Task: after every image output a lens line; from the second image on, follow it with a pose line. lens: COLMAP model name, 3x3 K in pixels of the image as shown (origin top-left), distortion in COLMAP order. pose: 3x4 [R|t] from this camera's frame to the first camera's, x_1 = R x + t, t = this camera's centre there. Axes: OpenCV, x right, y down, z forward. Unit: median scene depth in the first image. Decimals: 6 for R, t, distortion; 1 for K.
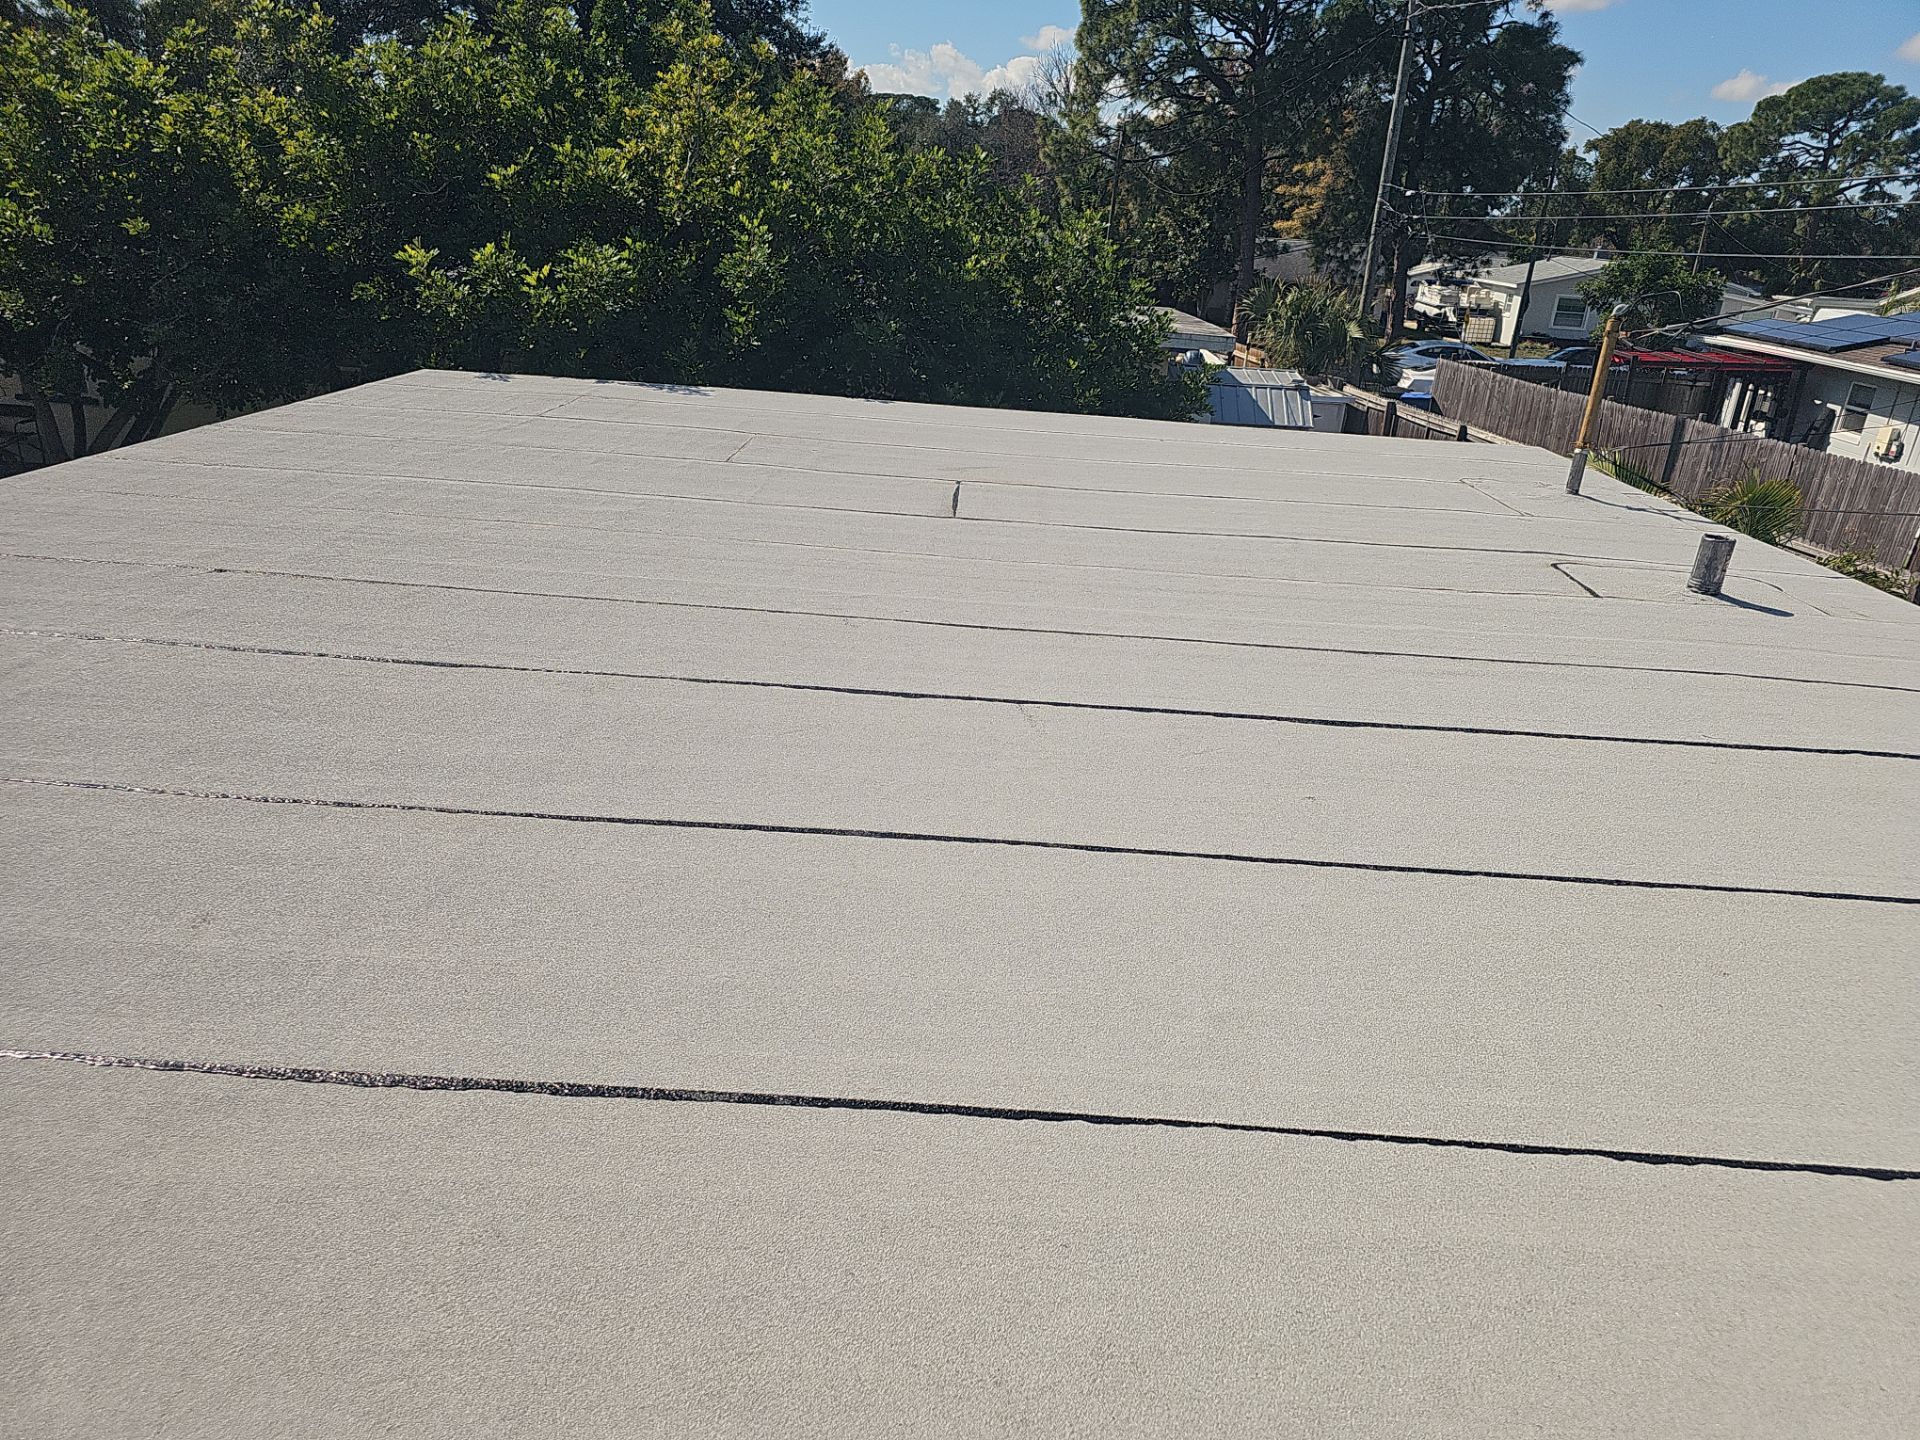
lens RADIAL K [[1294.2, 0, 971.5], [0, 1294.2, 756.5], [0, 0, 1]] dist [0.006391, -0.003652]
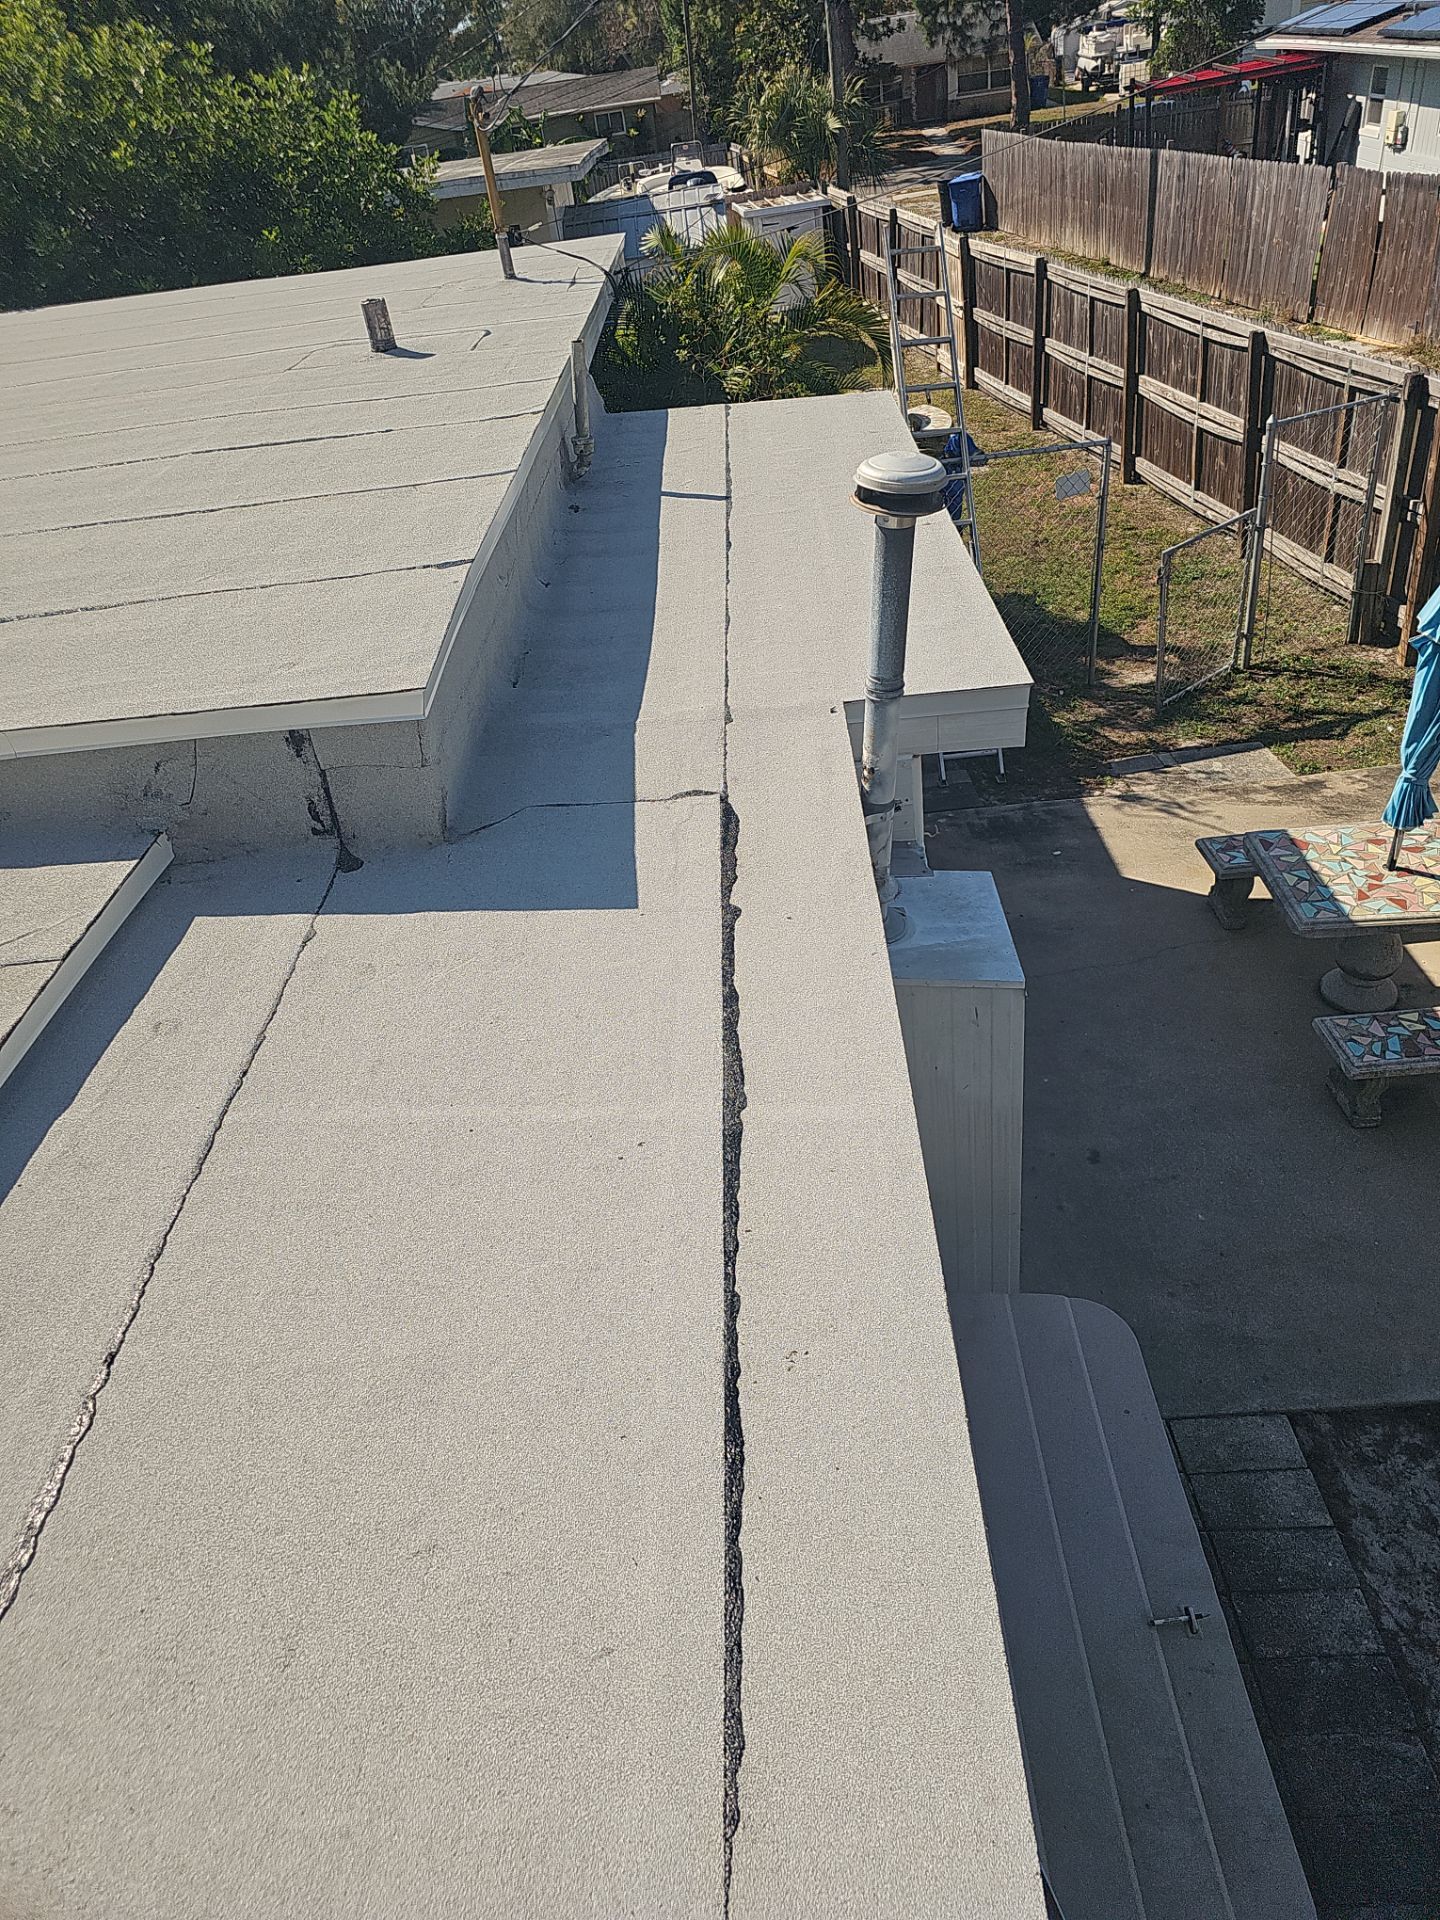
lens RADIAL K [[1272.7, 0, 720.0], [0, 1272.7, 960.0], [0, 0, 1]] dist [0.037845, -0.028431]
pose [[0.982635, -0.172703, -0.067839, 0.084044], [0.183419, 0.959344, 0.214515, 0.022042], [0.028034, -0.223233, 0.974362, -0.030884]]
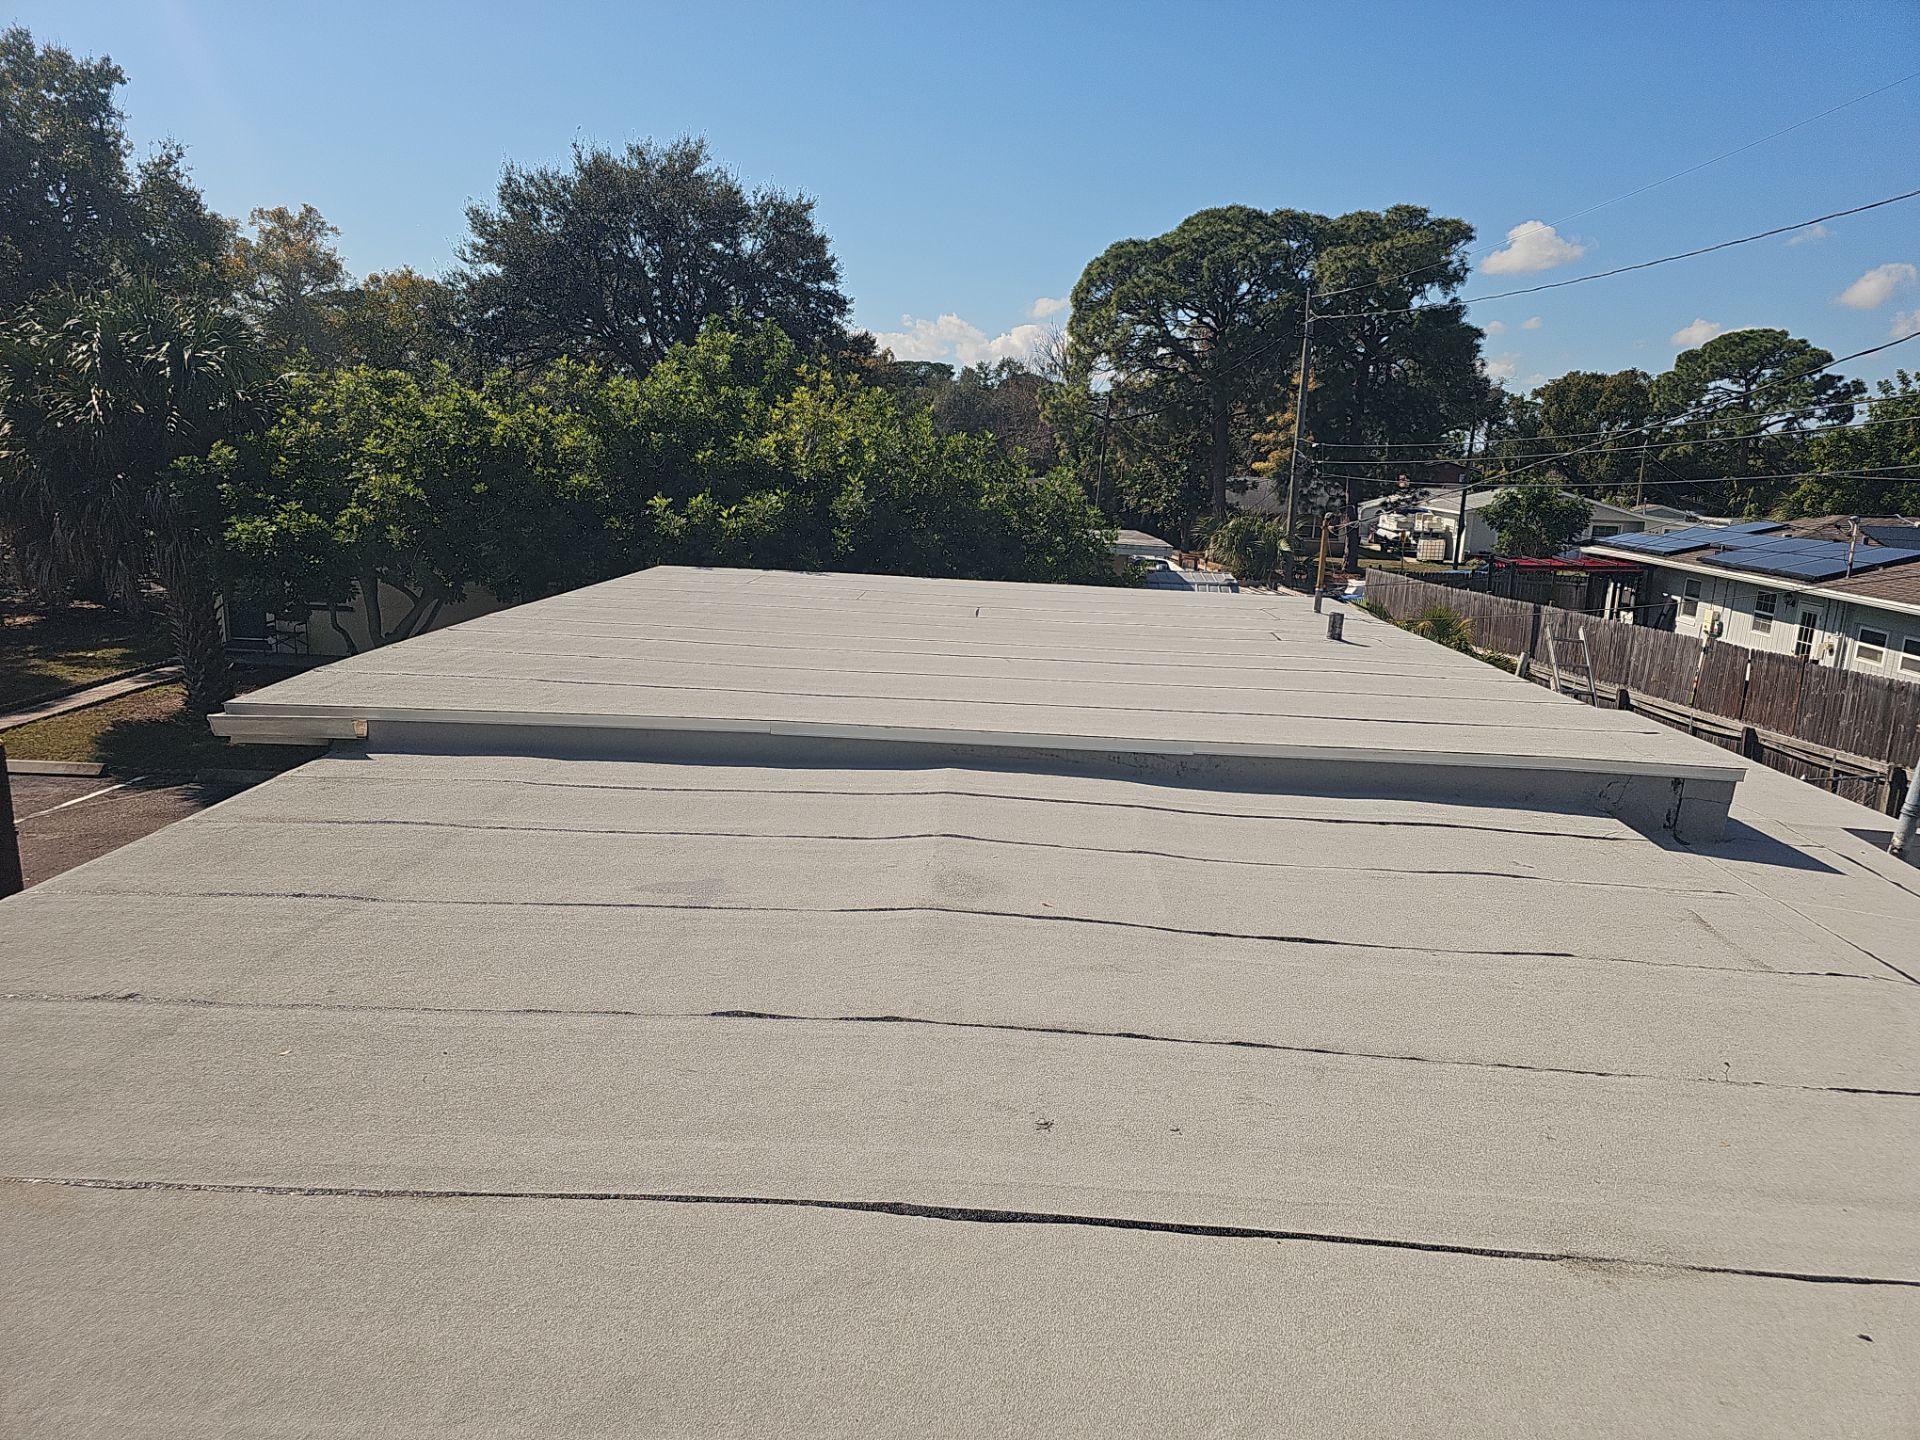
lens RADIAL K [[1261.2, 0, 960.0], [0, 1261.2, 720.0], [0, 0, 1]] dist [0.008771, -0.006079]
pose [[0.999626, -0.015439, -0.022571, 0.000203], [0.010788, 0.981075, -0.193325, 0.037925], [0.025128, 0.193010, 0.980875, -0.096907]]
